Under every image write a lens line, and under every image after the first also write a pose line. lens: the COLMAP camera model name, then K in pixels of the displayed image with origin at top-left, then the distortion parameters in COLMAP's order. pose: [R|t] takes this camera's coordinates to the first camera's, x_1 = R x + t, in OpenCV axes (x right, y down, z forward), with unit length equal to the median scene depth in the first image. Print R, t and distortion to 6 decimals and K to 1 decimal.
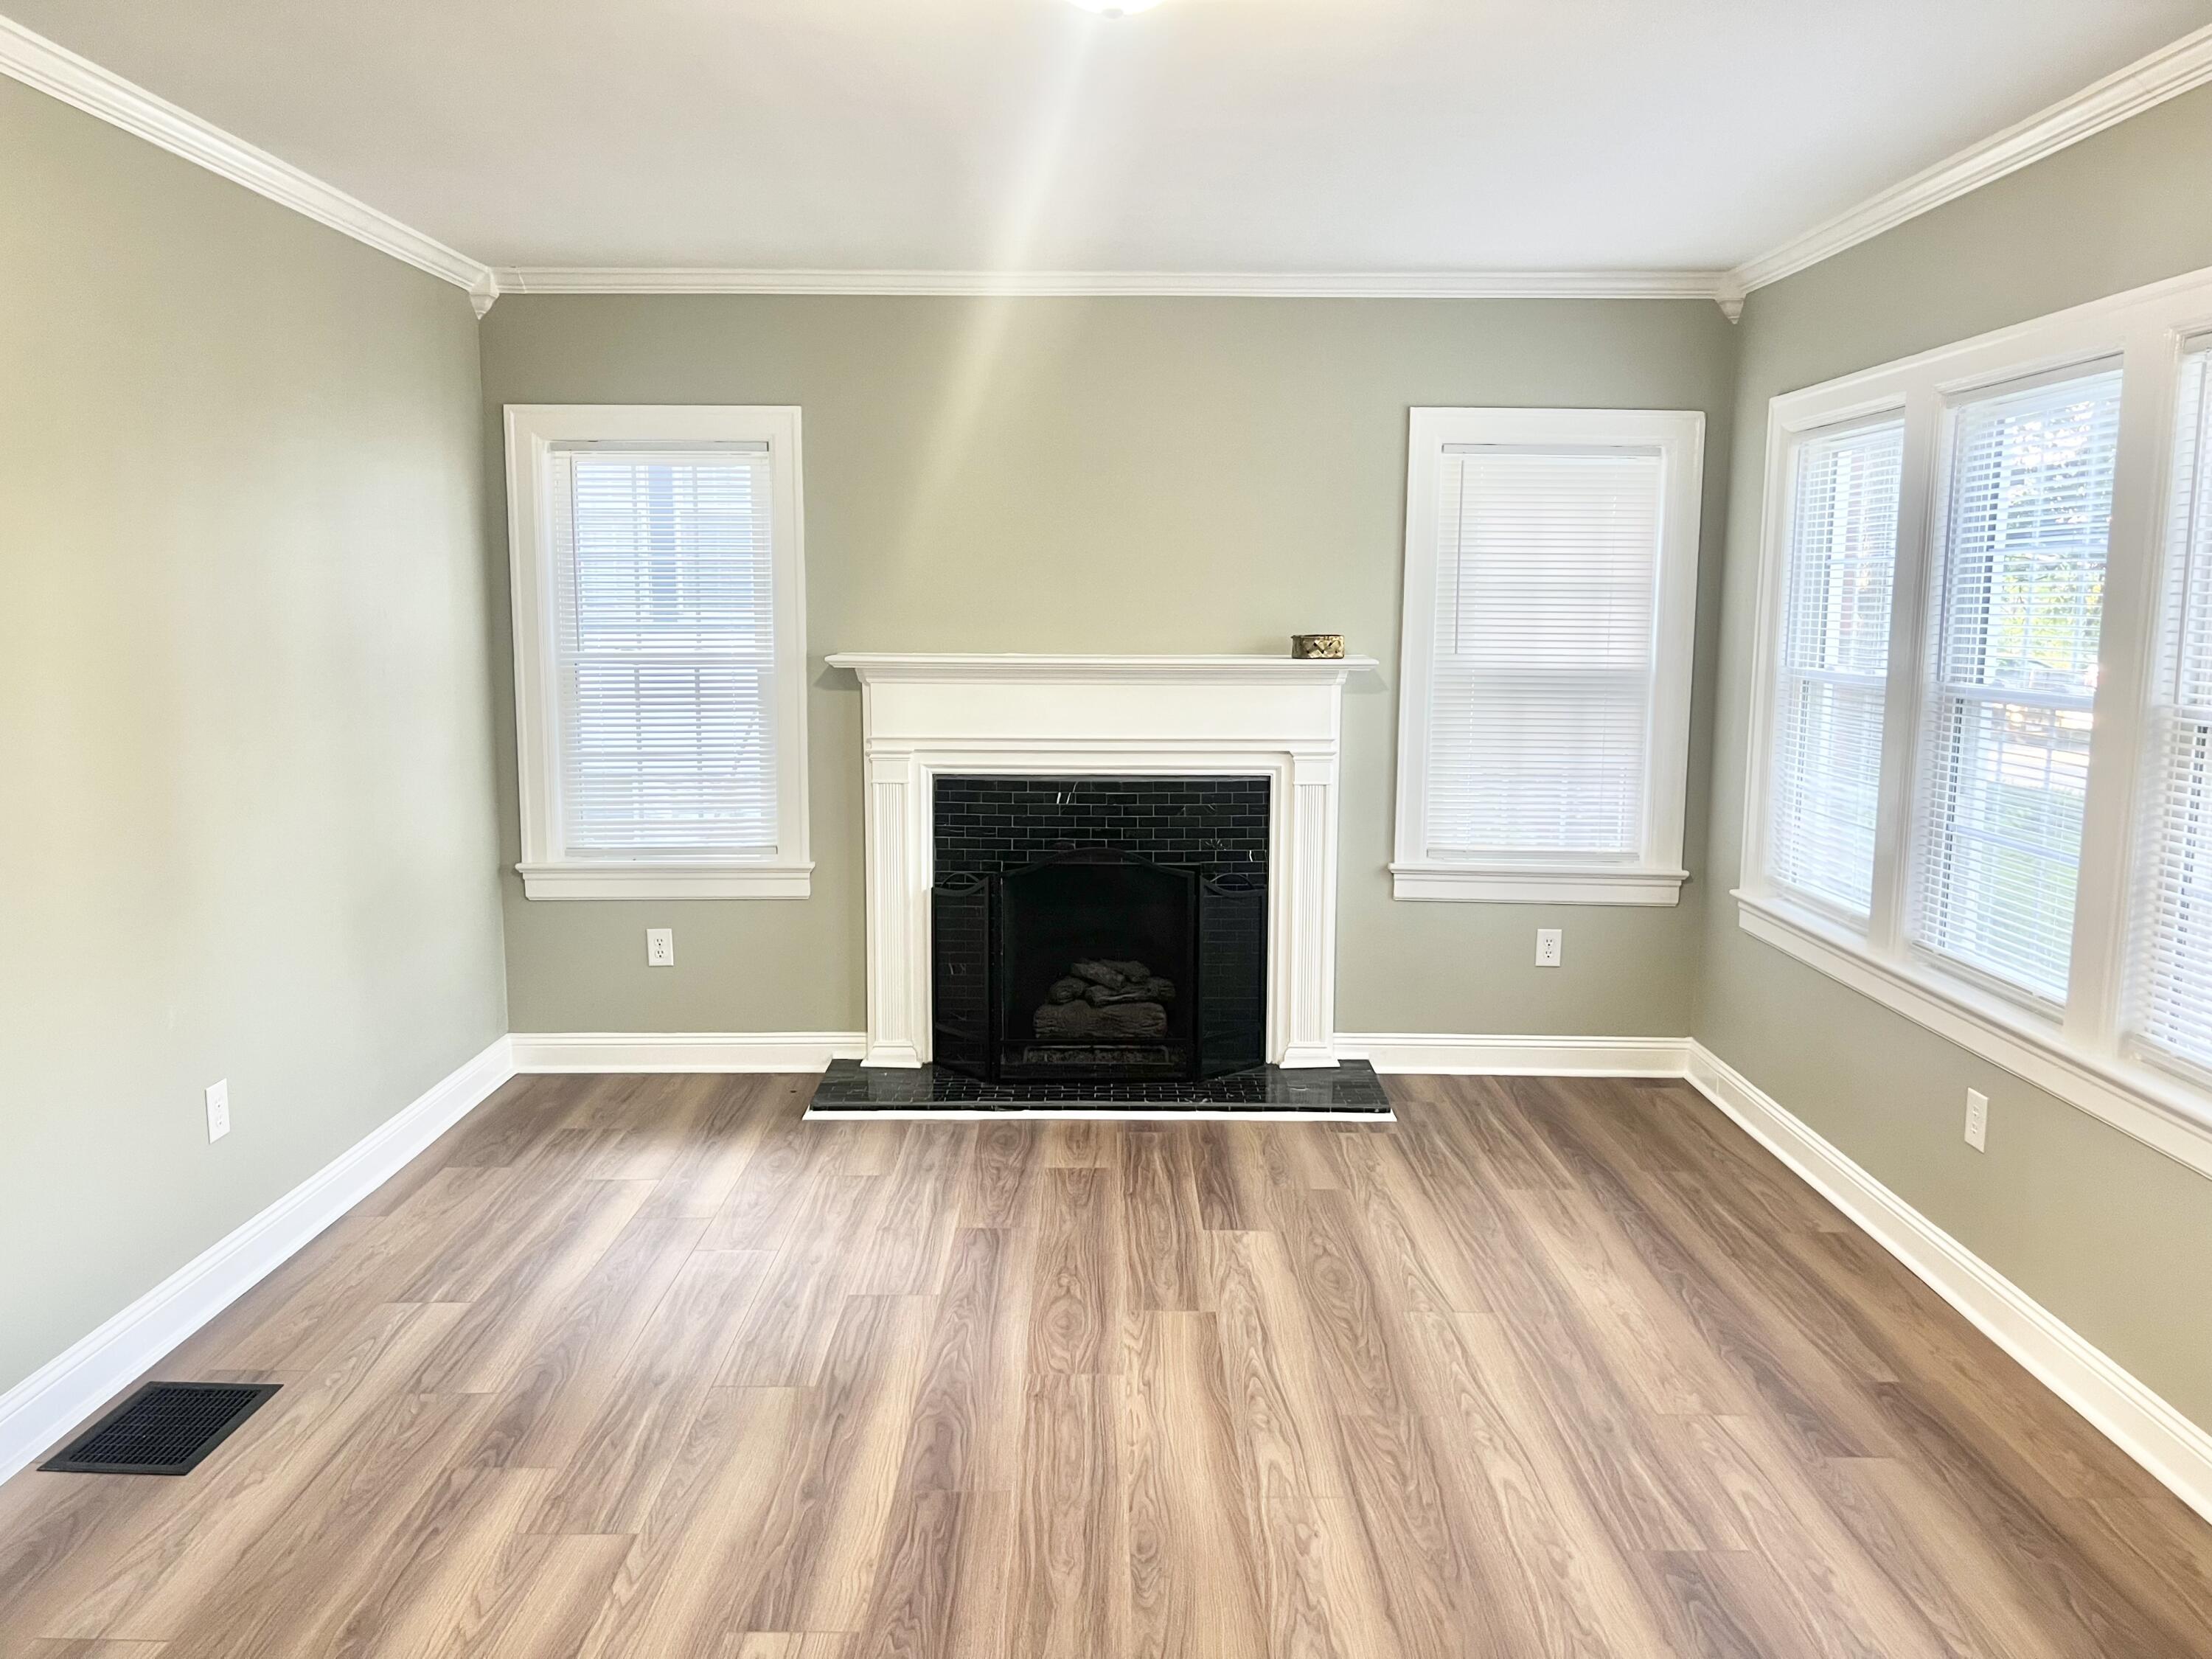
lens RADIAL K [[1677.2, 0, 1117.8], [0, 1677.2, 818.5], [0, 0, 1]] dist [0.051805, -0.047394]
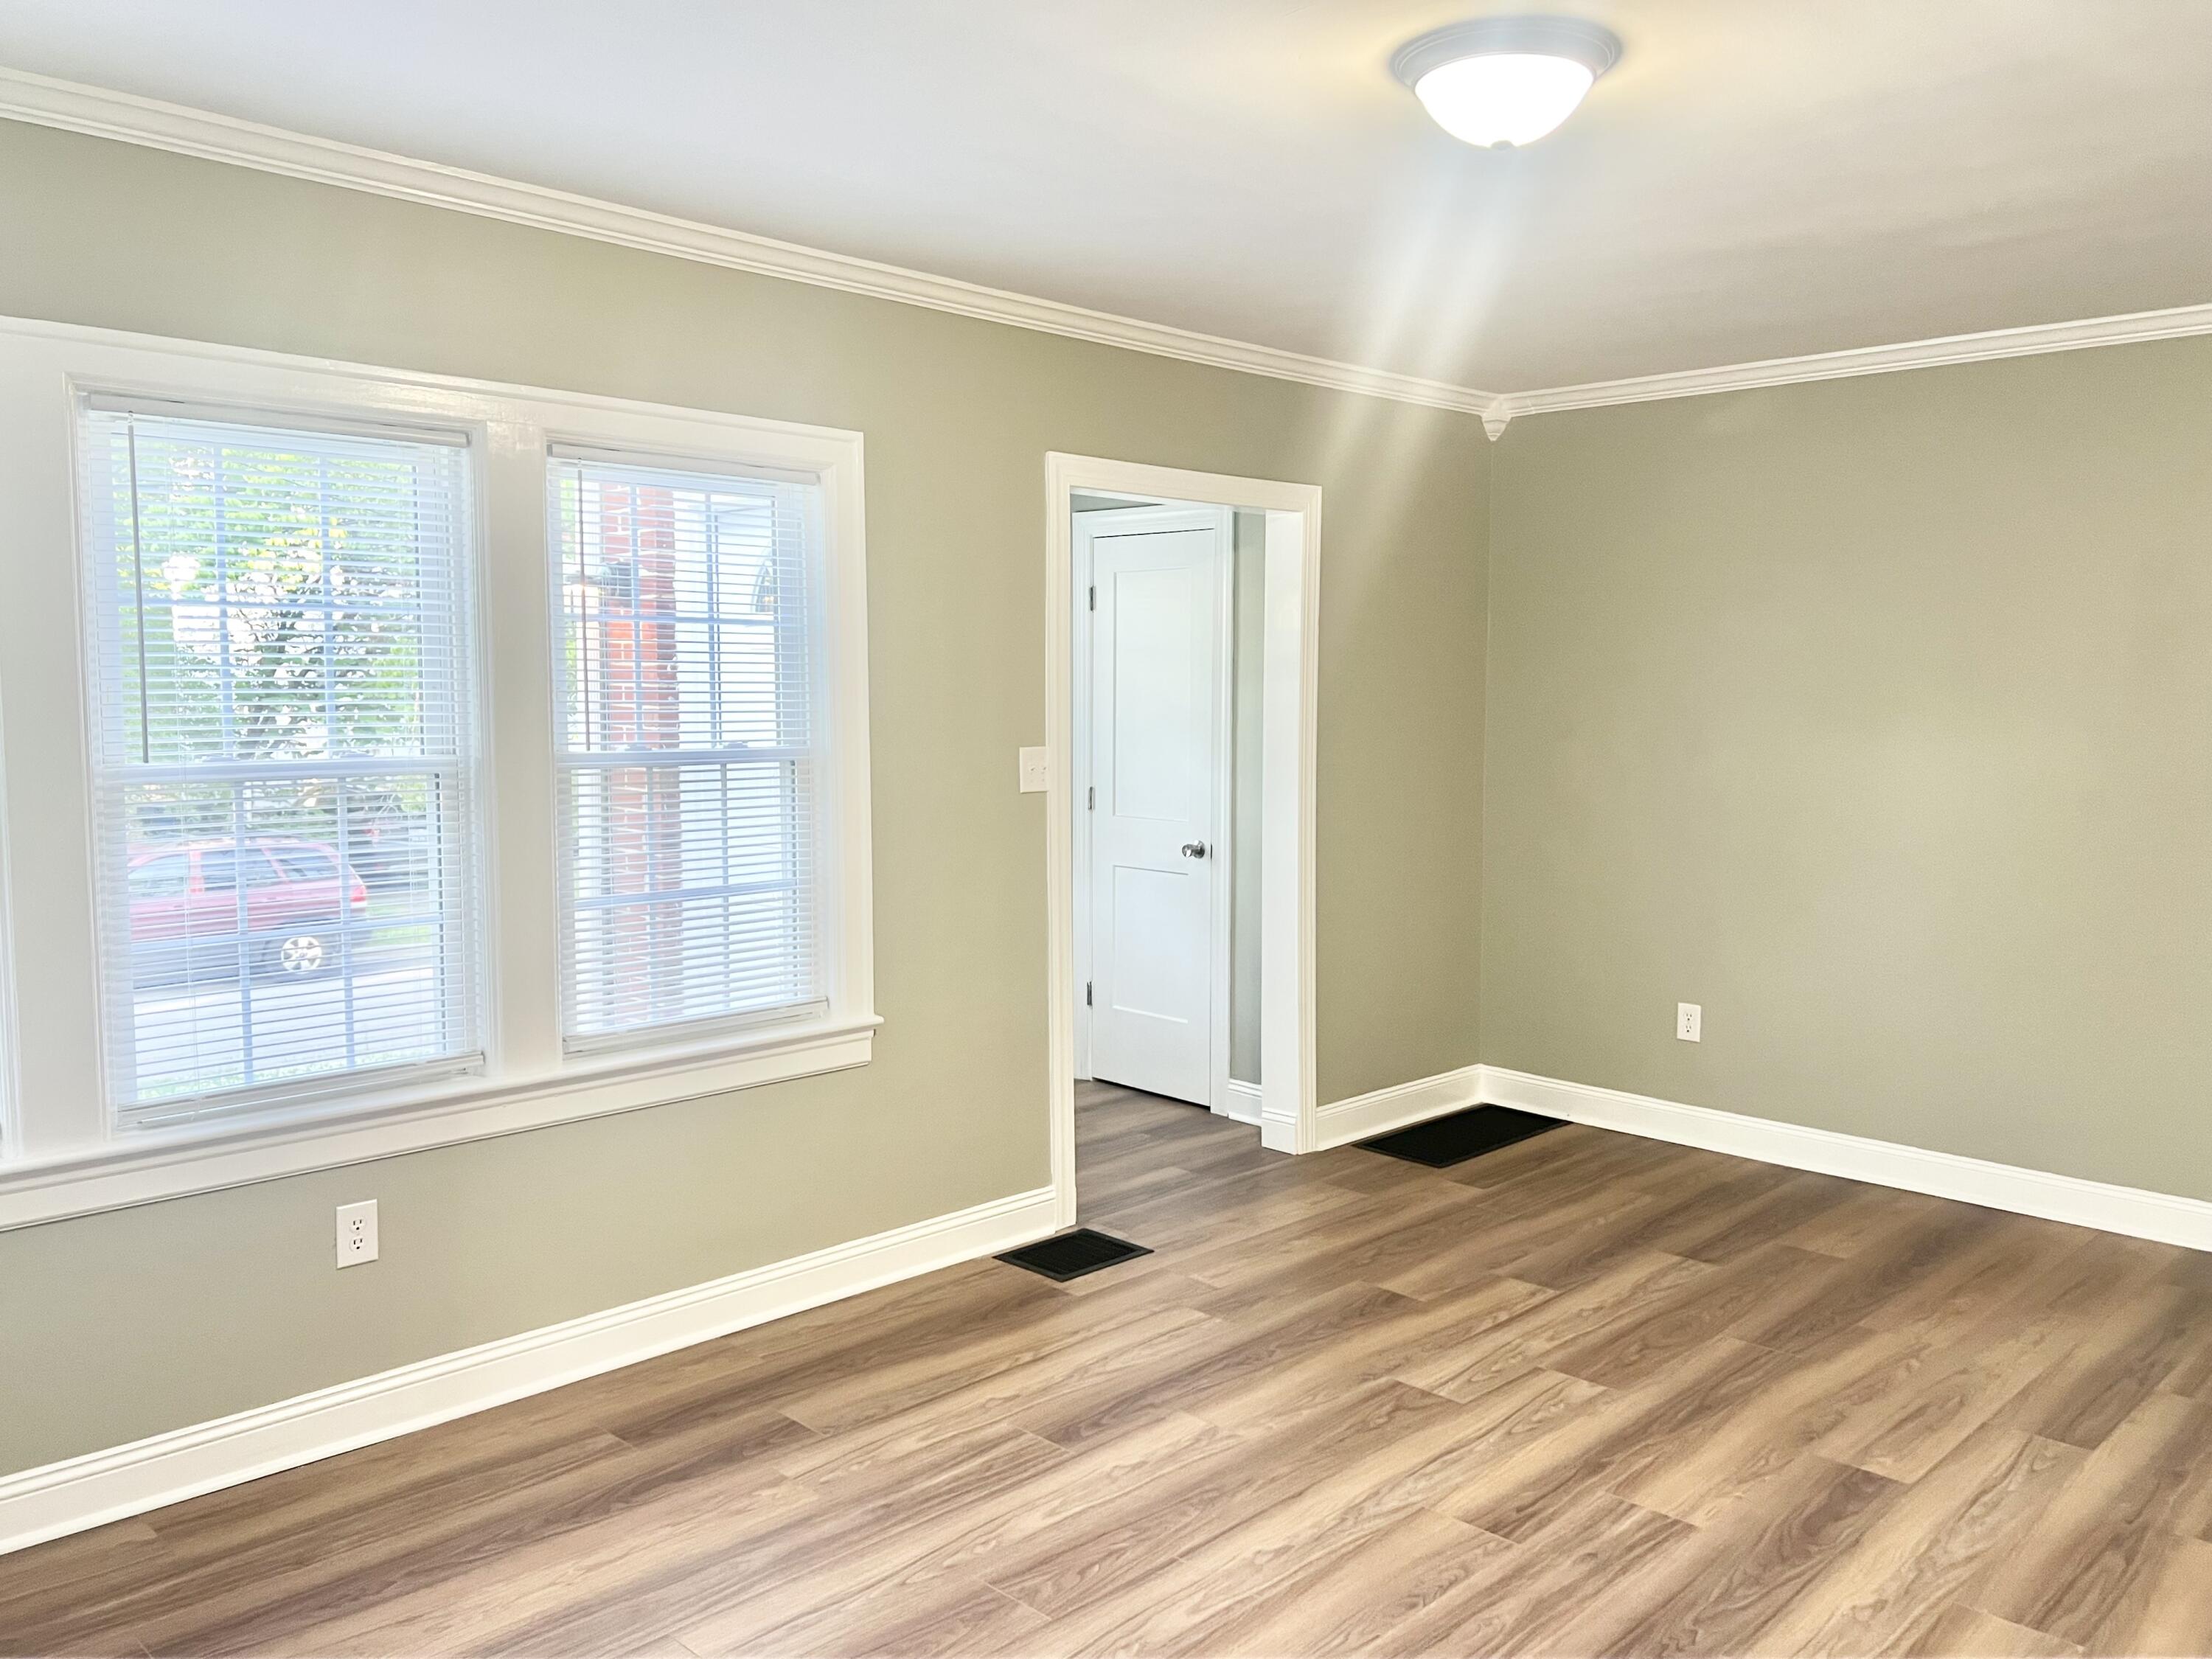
lens RADIAL K [[1724.1, 0, 1126.3], [0, 1724.1, 817.2], [0, 0, 1]] dist [0.064438, -0.056980]
pose [[-0.707956, -0.072992, 0.702474, -0.311755], [0.079578, 0.980067, 0.182035, -0.130384], [-0.701759, 0.184774, -0.688036, 0.964804]]
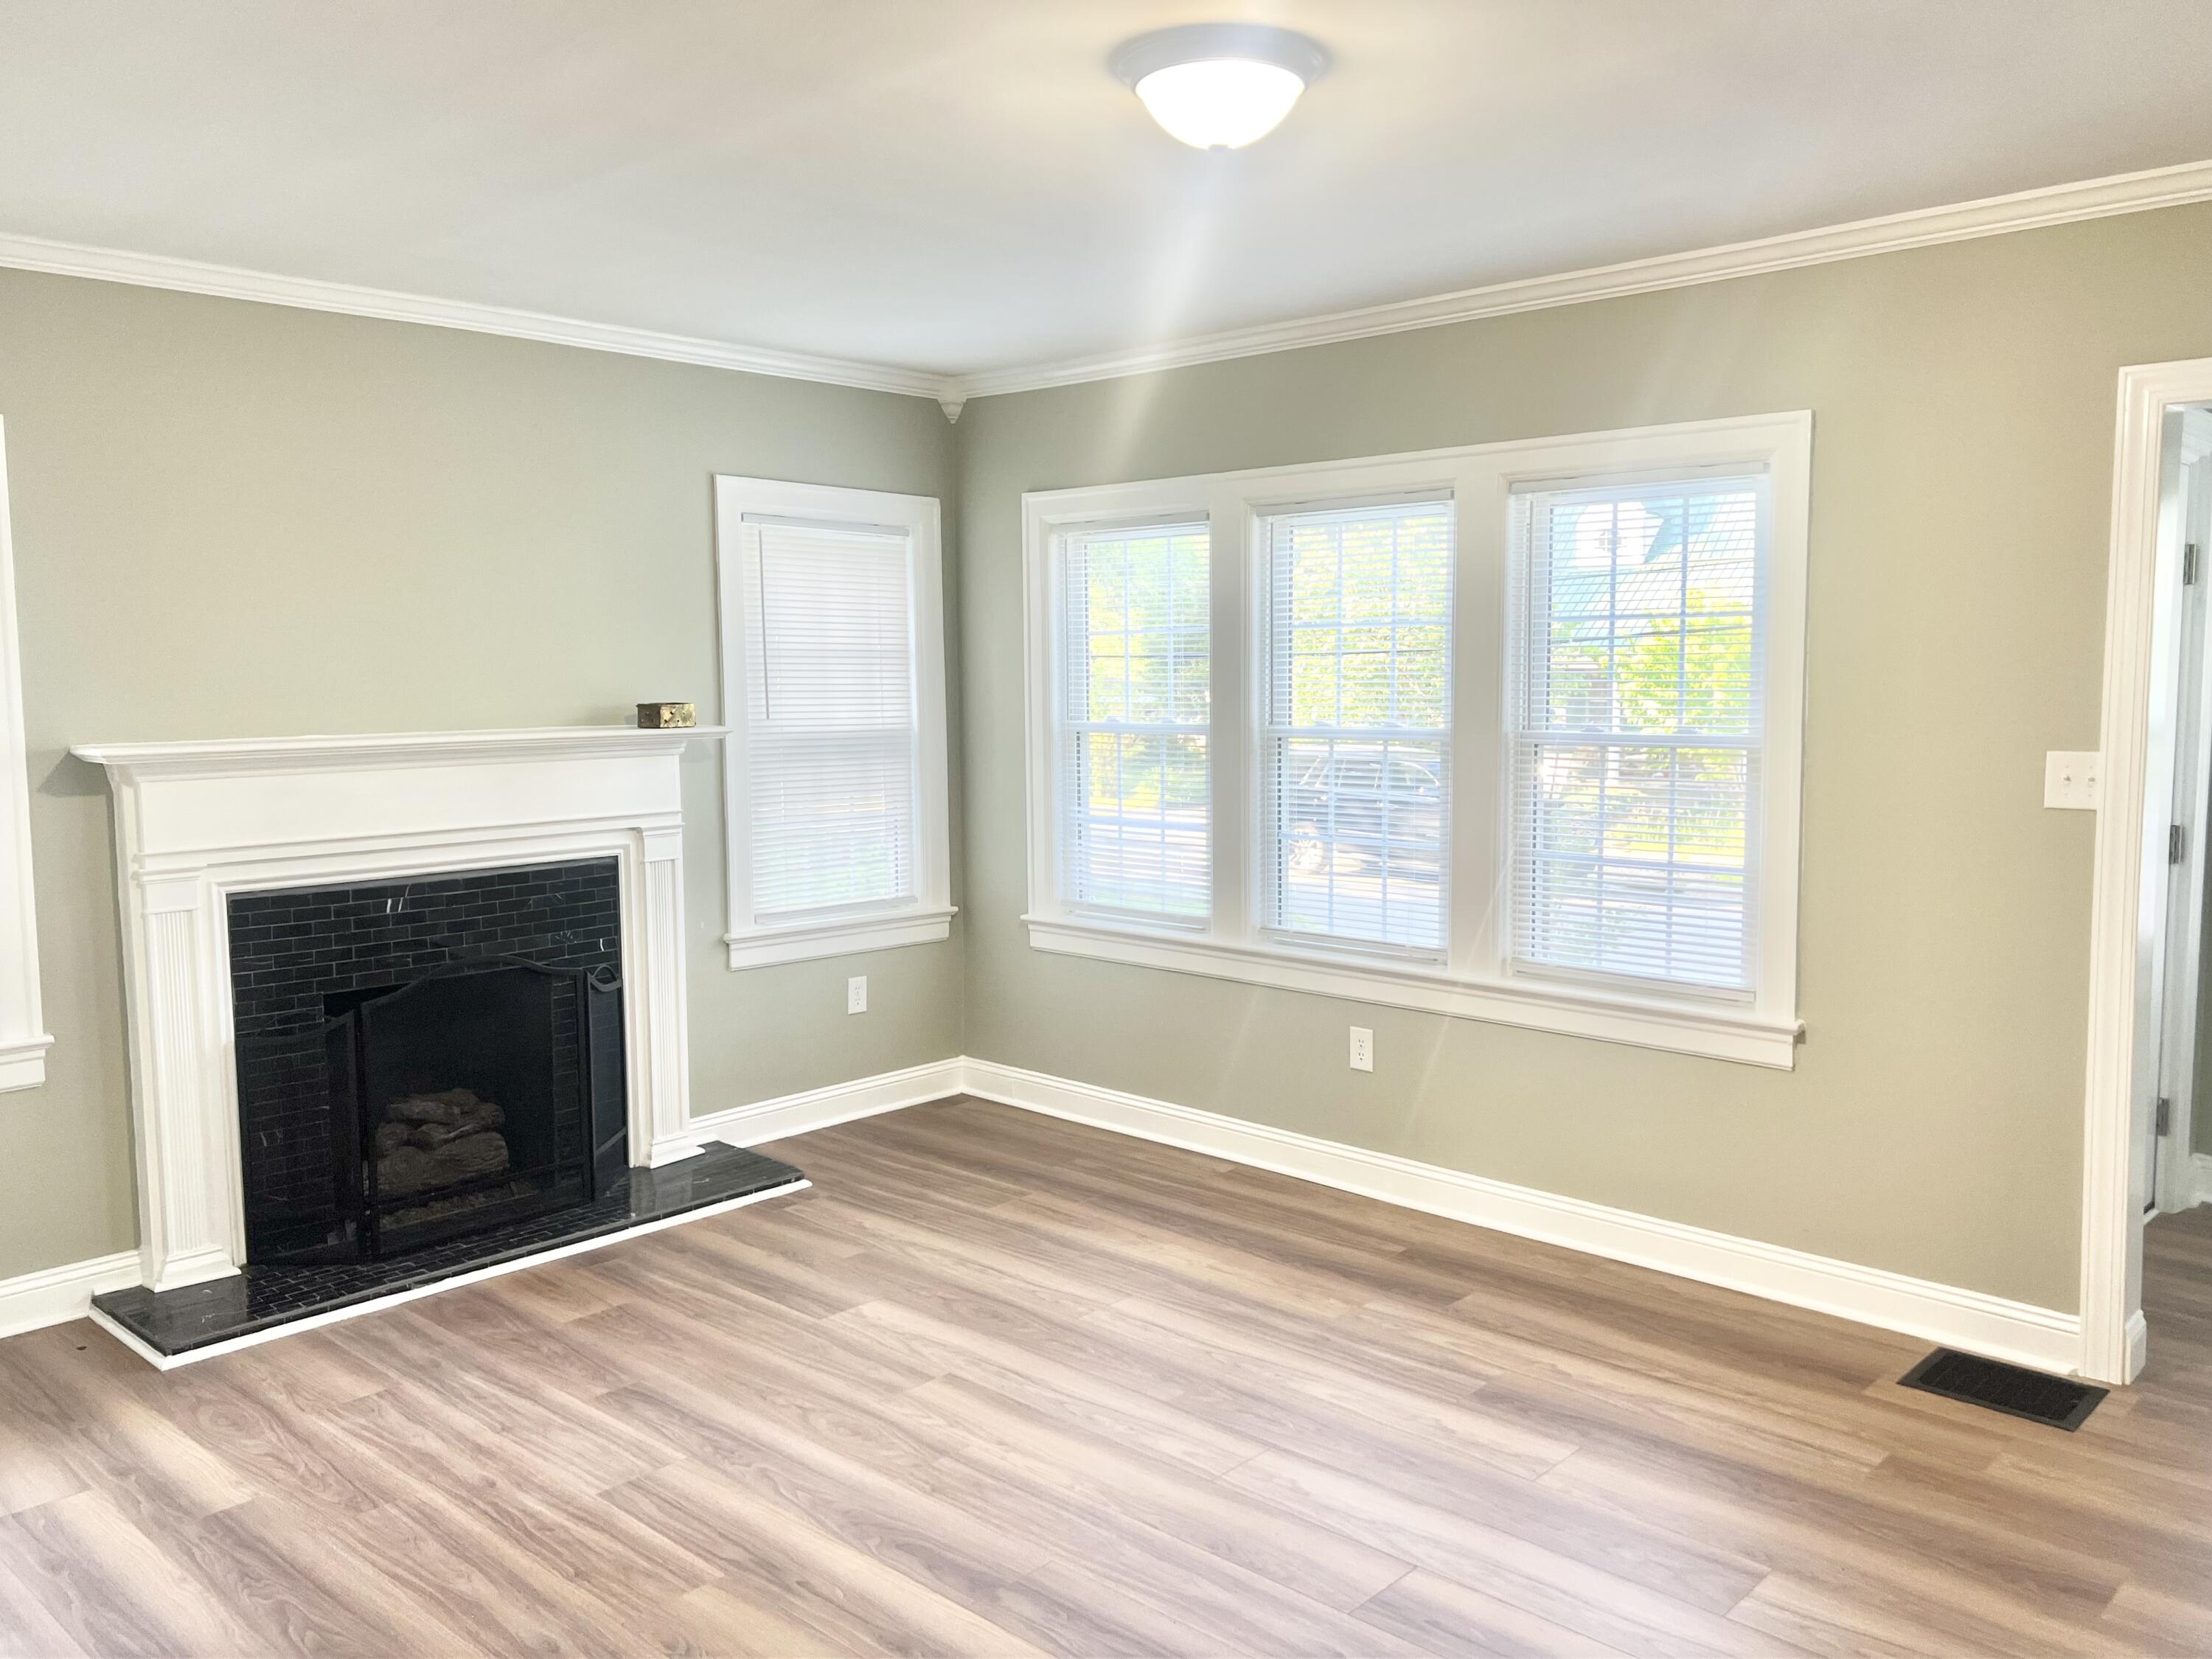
lens RADIAL K [[1724.1, 0, 1150.1], [0, 1724.1, 817.4], [0, 0, 1]] dist [0.064438, -0.056980]
pose [[0.675413, -0.076226, 0.733490, -0.431522], [0.108088, 0.994134, 0.003783, -0.019274], [-0.729475, 0.076727, 0.679690, 0.135944]]
